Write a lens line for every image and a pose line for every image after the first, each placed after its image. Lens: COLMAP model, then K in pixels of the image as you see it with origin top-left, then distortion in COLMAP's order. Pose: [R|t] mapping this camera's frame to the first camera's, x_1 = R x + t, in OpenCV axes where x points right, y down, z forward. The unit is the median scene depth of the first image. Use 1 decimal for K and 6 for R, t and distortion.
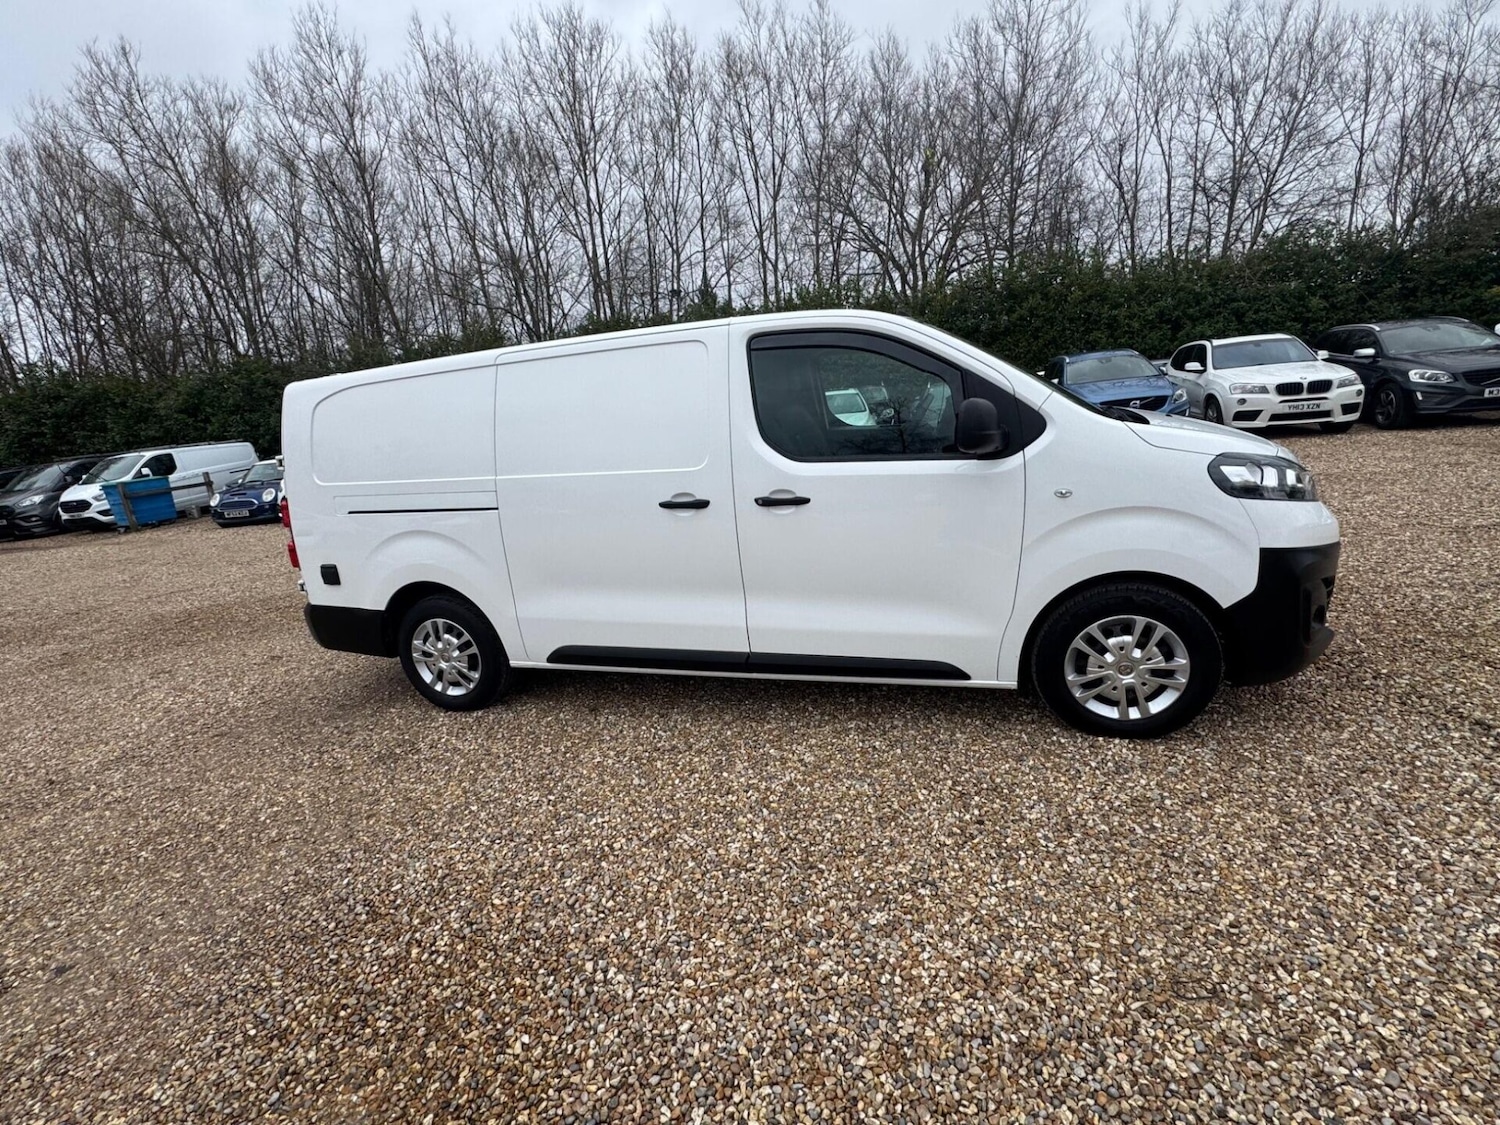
lens RADIAL K [[666.0, 0, 750.0], [0, 666.0, 562.5], [0, 0, 1]] dist [-0.003751, 0.000132]
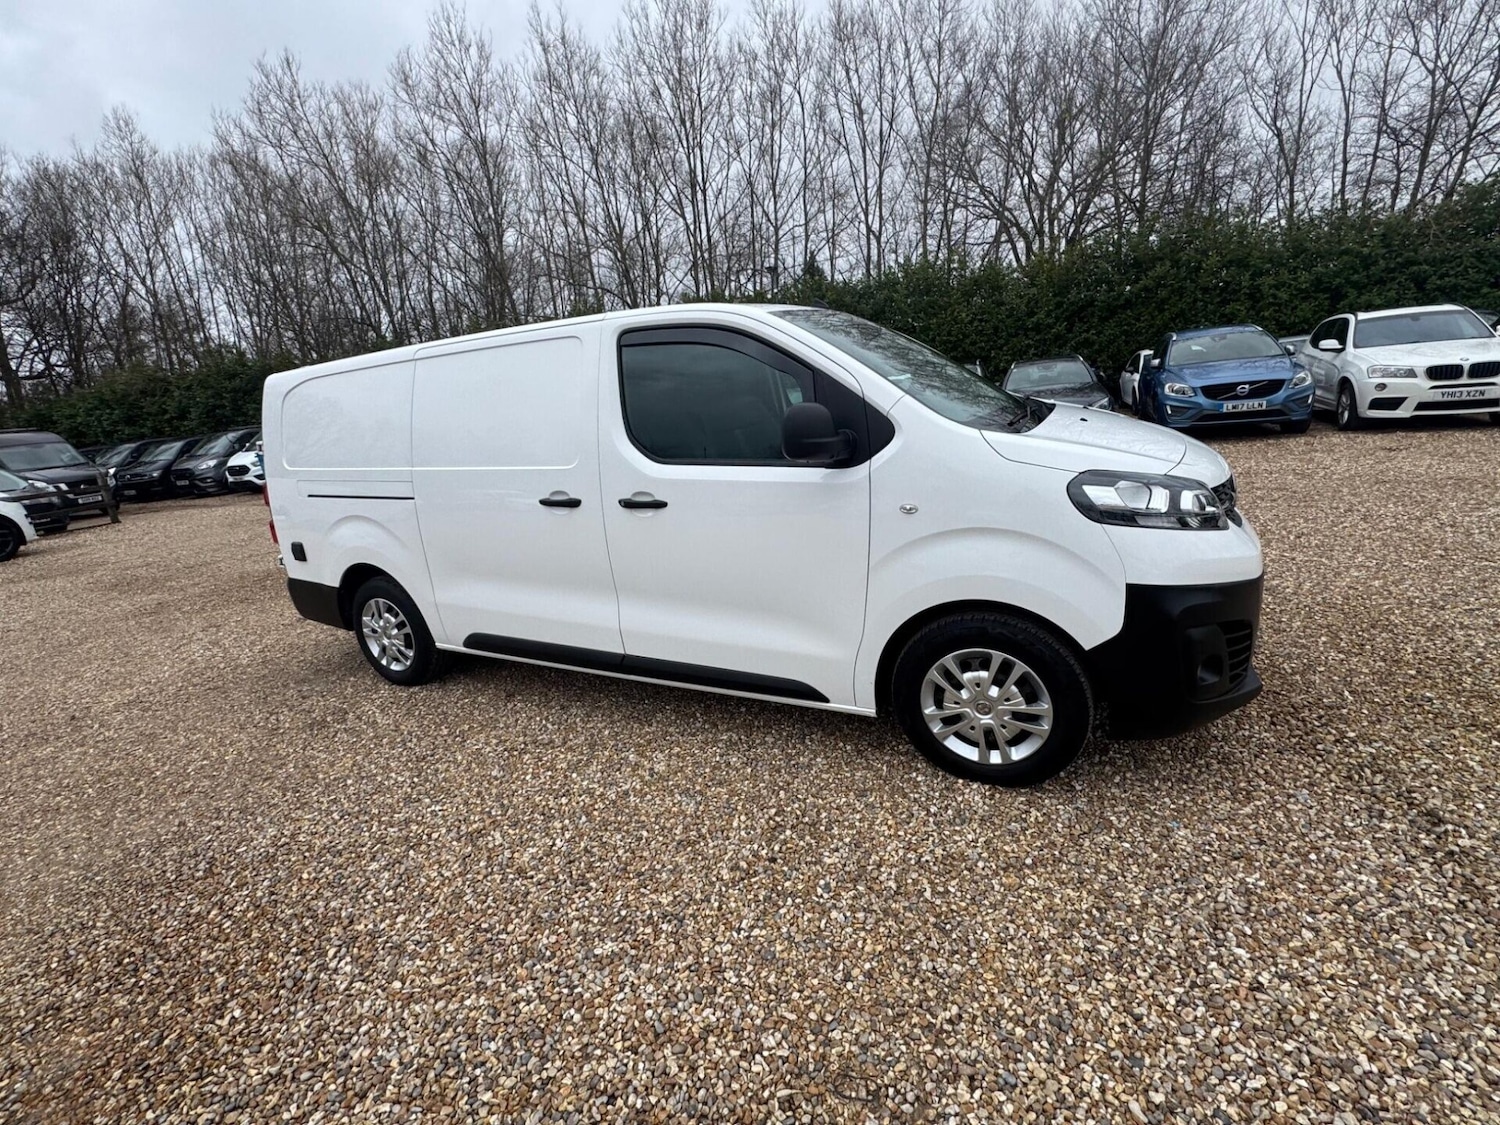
lens RADIAL K [[666.0, 0, 750.0], [0, 666.0, 562.5], [0, 0, 1]] dist [-0.003751, 0.000132]
pose [[0.983983, 0.050863, -0.170853, 0.399751], [-0.045049, 0.998272, 0.037741, -0.054035], [0.172478, -0.029440, 0.984573, 0.073351]]
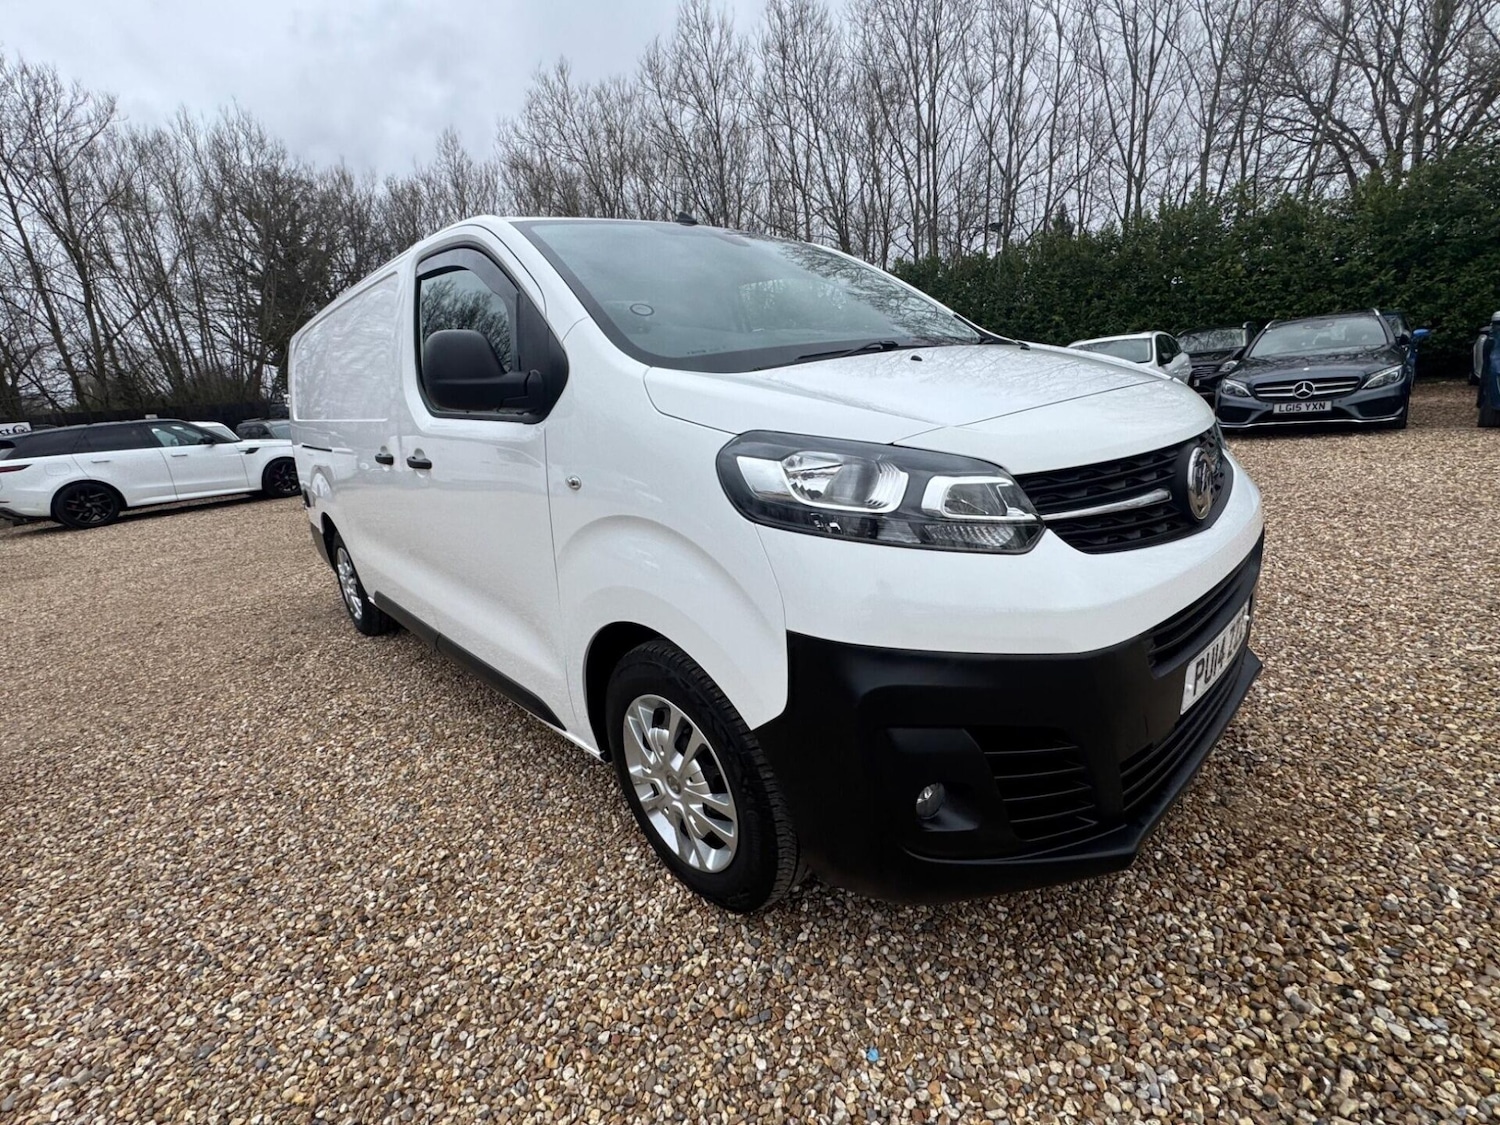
lens RADIAL K [[666.2, 0, 750.5], [0, 666.2, 561.3], [0, 0, 1]] dist [-0.004172, 0.000474]
pose [[0.859425, 0.148675, -0.489168, 0.892312], [-0.116085, 0.988540, 0.096500, -0.106333], [0.497909, -0.026150, 0.866835, 0.515241]]
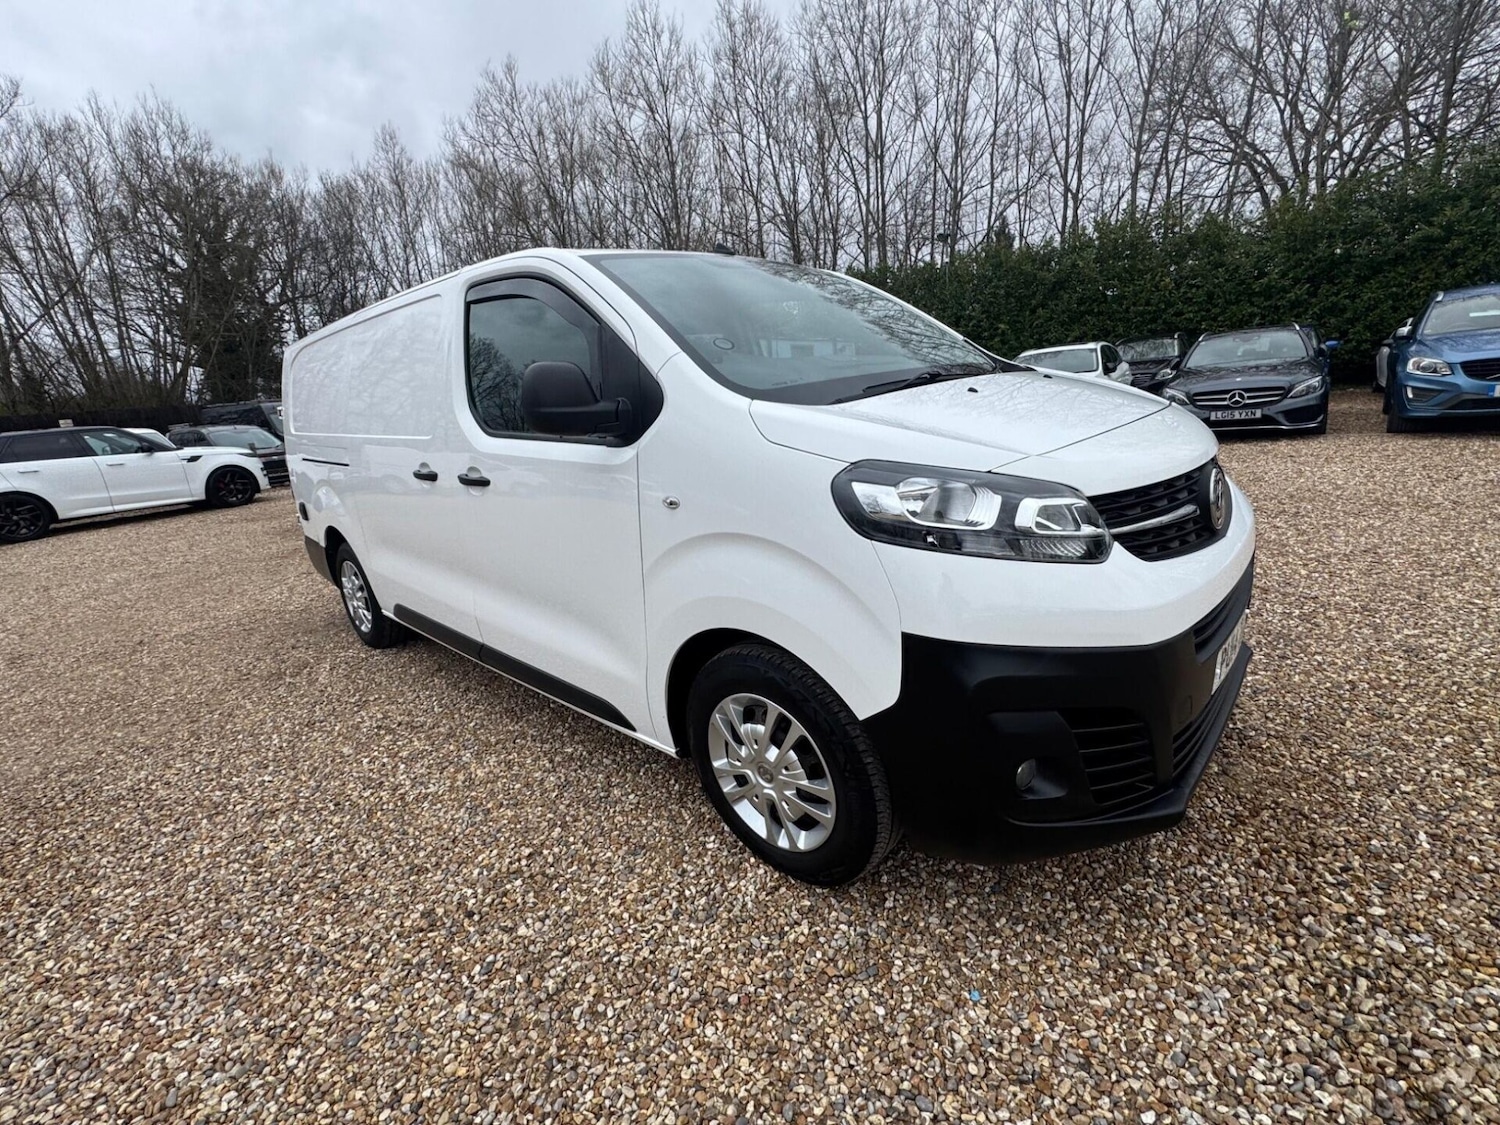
lens RADIAL K [[666.0, 0, 750.0], [0, 666.0, 562.5], [0, 0, 1]] dist [-0.003751, 0.000132]
pose [[0.896131, 0.132144, -0.423660, 0.807534], [-0.105400, 0.990698, 0.086067, -0.105954], [0.431093, -0.032474, 0.901723, 0.396496]]
